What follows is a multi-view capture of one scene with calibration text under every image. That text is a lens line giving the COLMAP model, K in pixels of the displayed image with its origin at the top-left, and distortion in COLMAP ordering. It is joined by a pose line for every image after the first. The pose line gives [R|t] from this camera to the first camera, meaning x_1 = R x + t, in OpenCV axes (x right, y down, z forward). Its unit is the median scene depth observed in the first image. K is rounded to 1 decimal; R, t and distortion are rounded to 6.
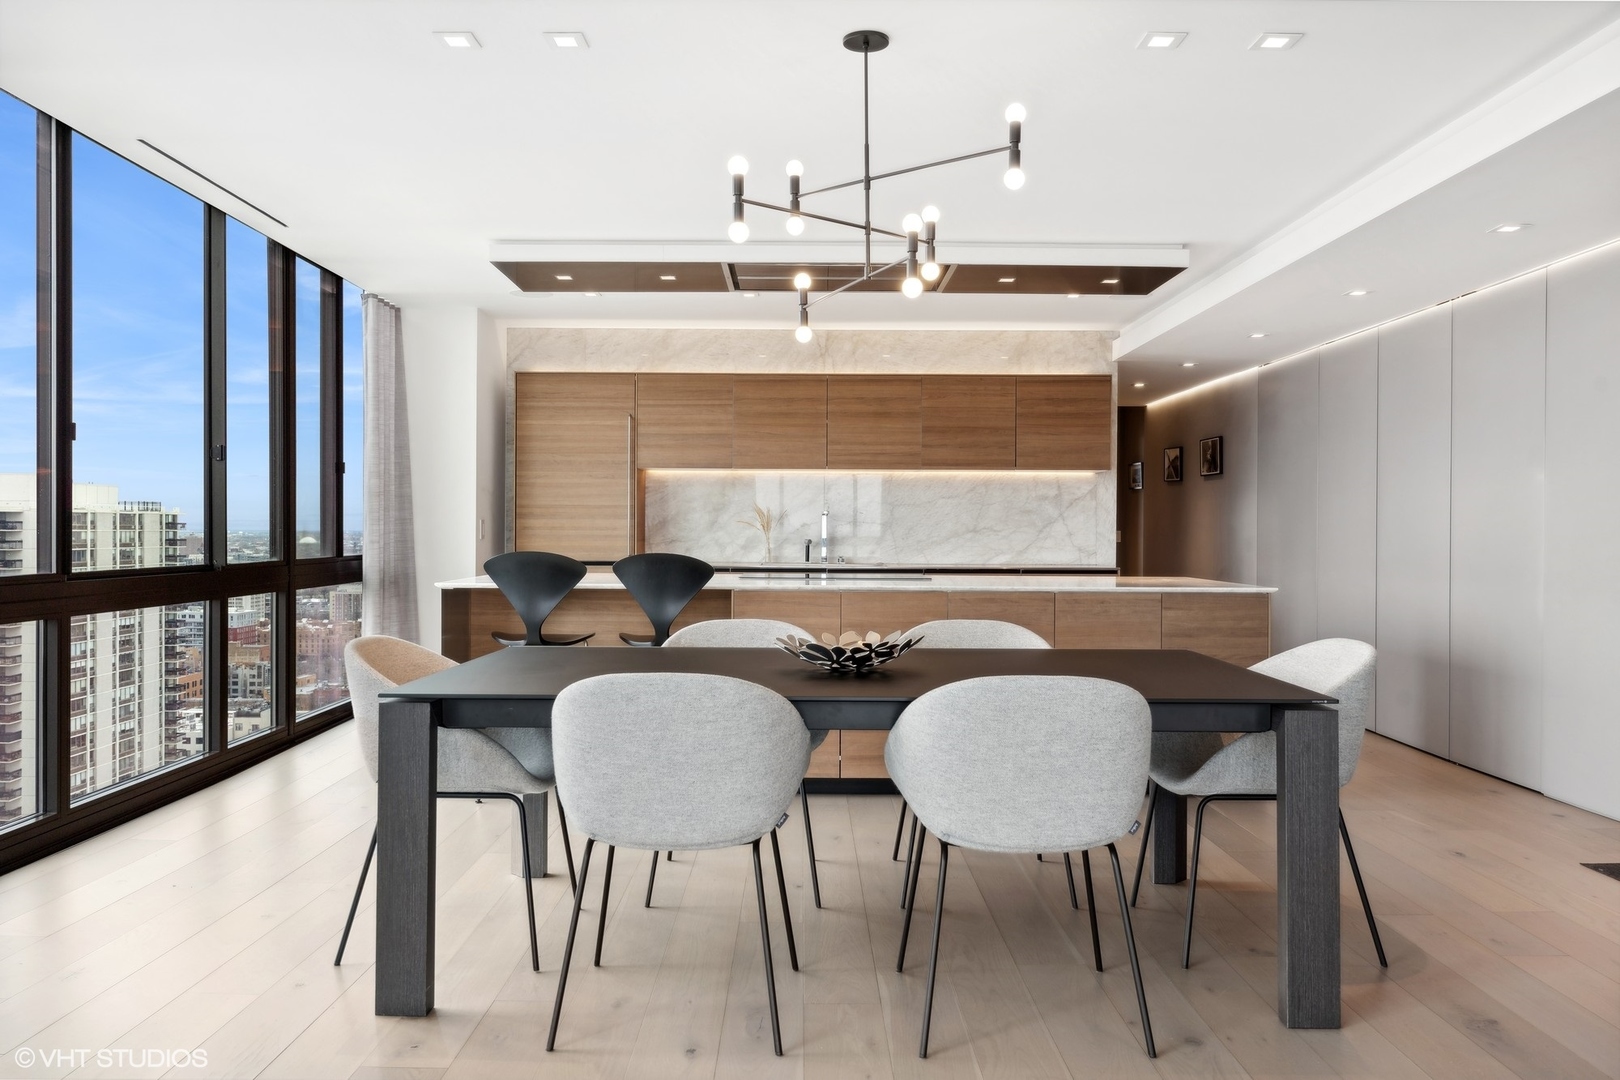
lens RADIAL K [[1227.9, 0, 810.0], [0, 1227.9, 540.0], [0, 0, 1]] dist [0.007672, 0.001443]
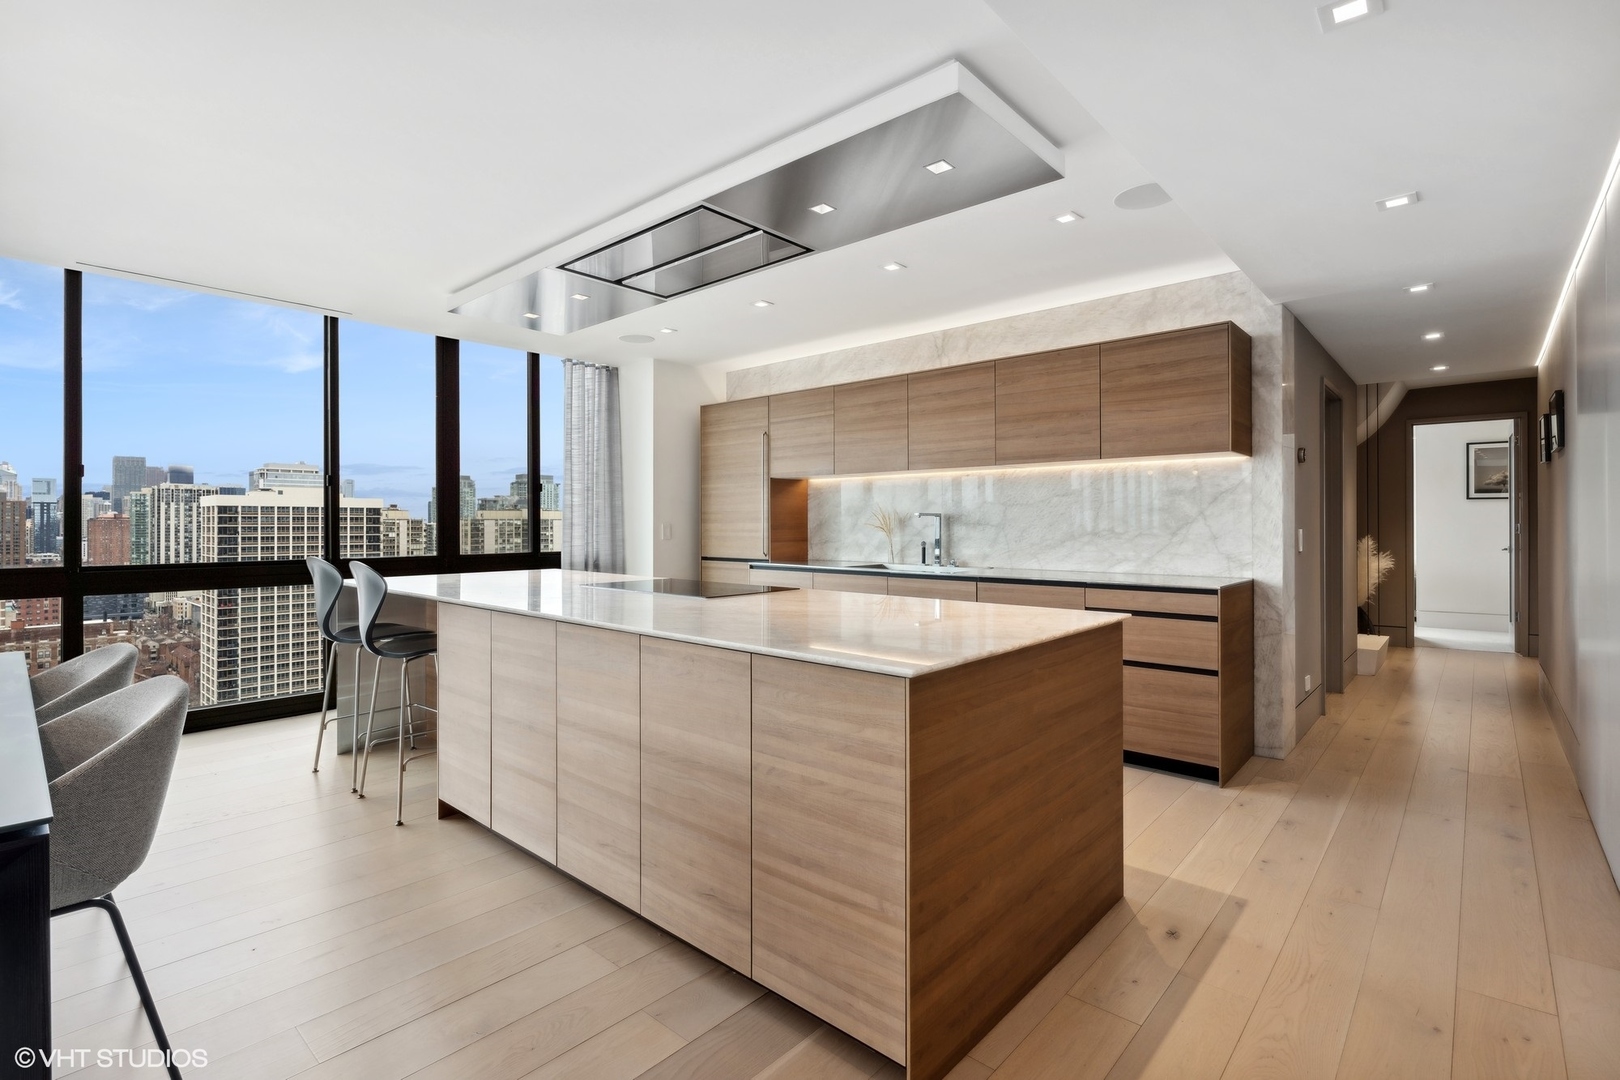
lens RADIAL K [[756.1, 0, 811.0], [0, 756.1, 525.4], [0, 0, 1]] dist [-0.002741, -0.000493]
pose [[0.744697, -0.003737, -0.667392, 0.358595], [-0.001337, 0.999974, -0.007091, -0.009225], [0.667401, 0.006173, 0.744673, 0.498943]]
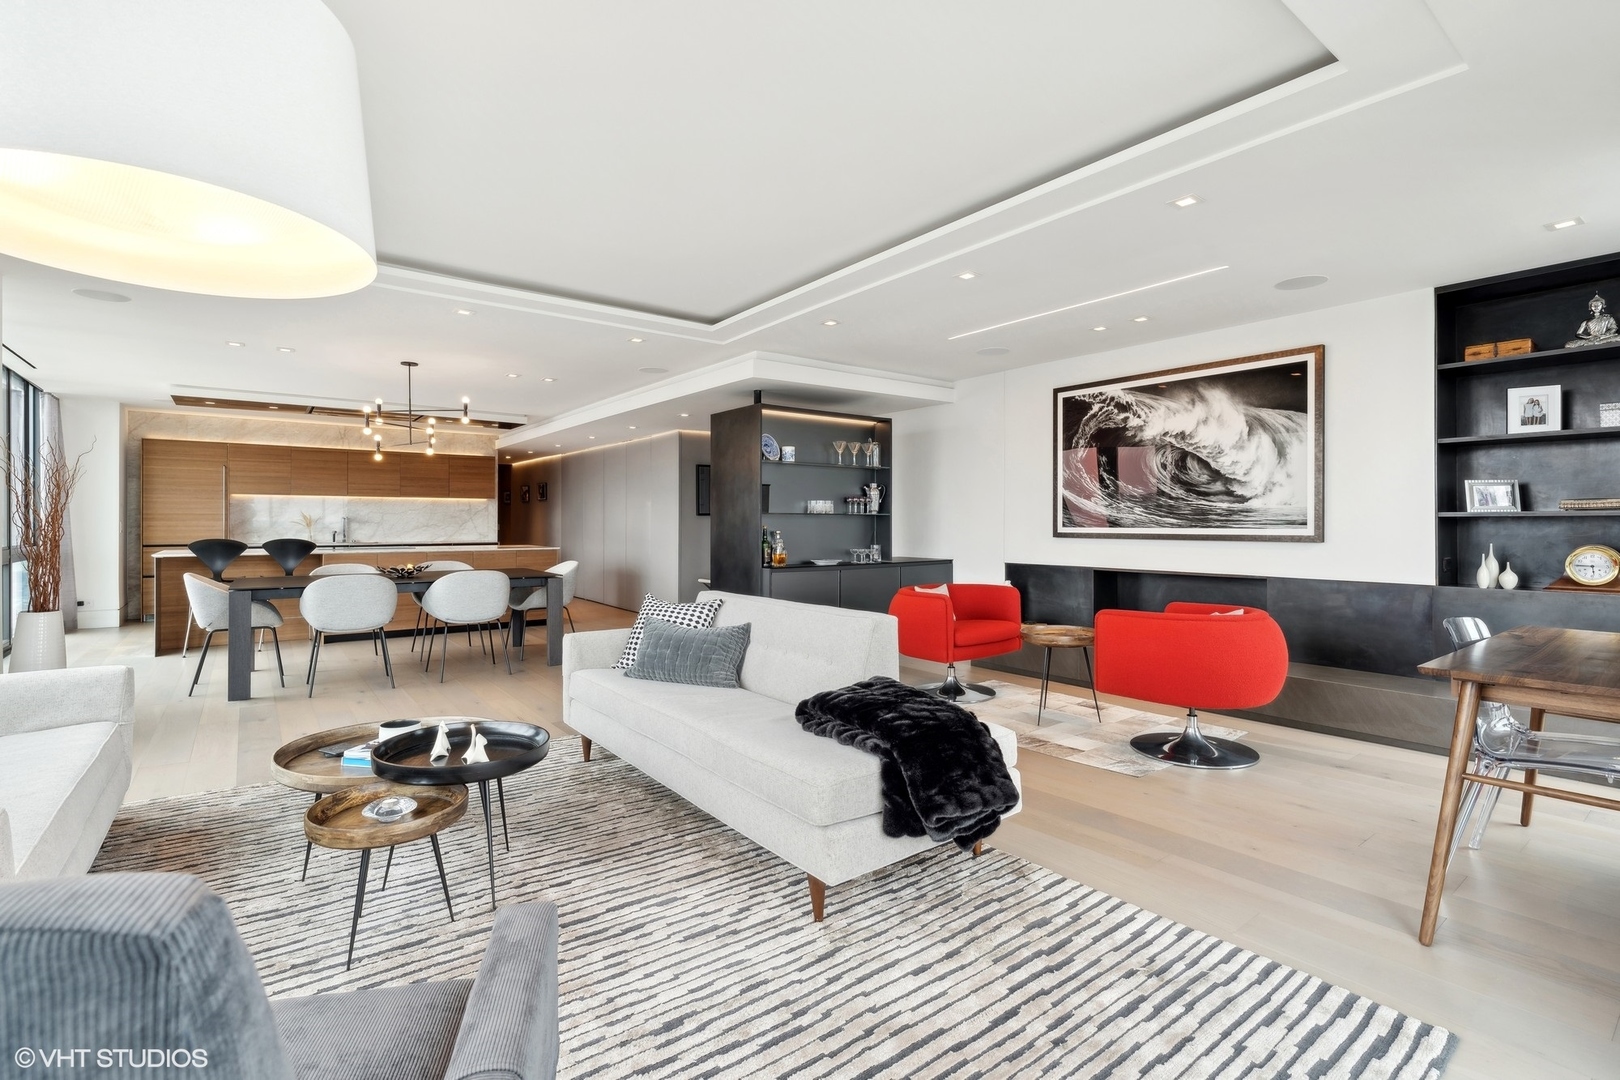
lens RADIAL K [[741.0, 0, 806.2], [0, 741.0, 523.5], [0, 0, 1]] dist [-0.001444, 0.000070]
pose [[0.801141, -0.004720, 0.598457, -0.111186], [0.007350, 0.999971, -0.001953, -0.004898], [-0.598431, 0.005964, 0.801152, -0.430933]]
